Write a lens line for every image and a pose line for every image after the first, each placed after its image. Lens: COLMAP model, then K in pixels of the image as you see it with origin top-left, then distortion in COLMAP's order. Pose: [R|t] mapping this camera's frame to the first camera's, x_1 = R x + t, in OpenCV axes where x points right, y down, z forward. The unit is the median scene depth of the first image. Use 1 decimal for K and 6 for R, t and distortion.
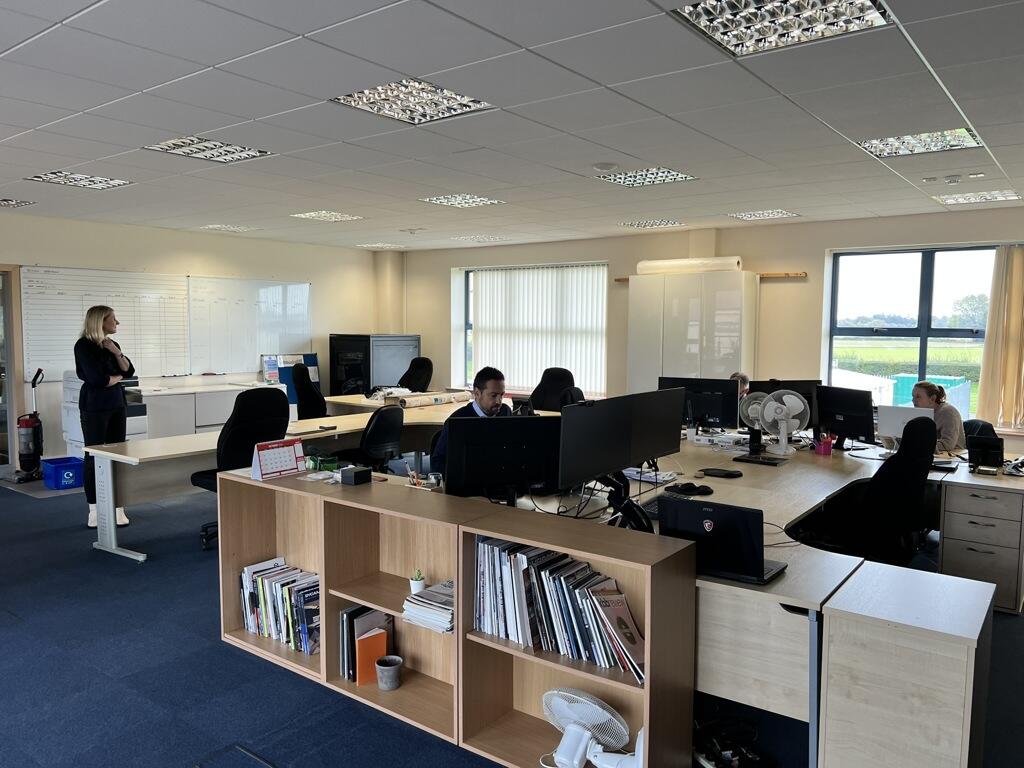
lens RADIAL K [[768.3, 0, 508.3], [0, 768.3, 385.7], [0, 0, 1]] dist [-0.001683, 0.000684]
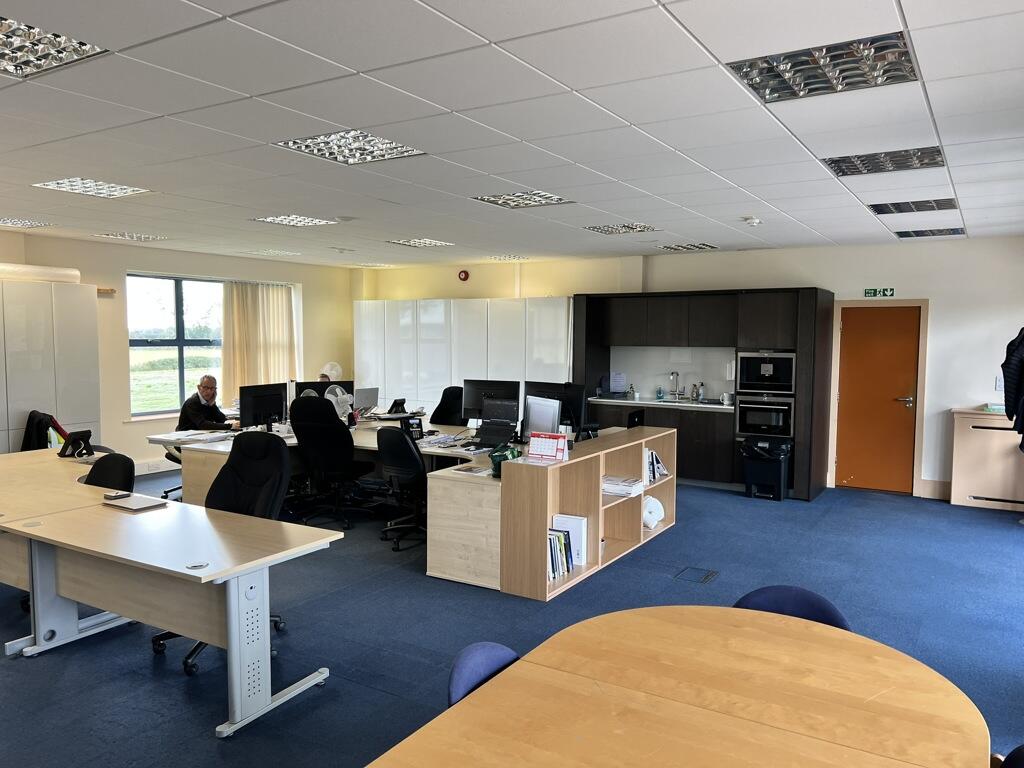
lens RADIAL K [[768.3, 0, 508.8], [0, 768.3, 386.6], [0, 0, 1]] dist [-0.001683, 0.000684]
pose [[-0.137071, -0.072041, 0.987938, -1.149544], [0.073617, 0.993853, 0.082686, -0.090128], [-0.987822, 0.084063, -0.130925, 0.917633]]
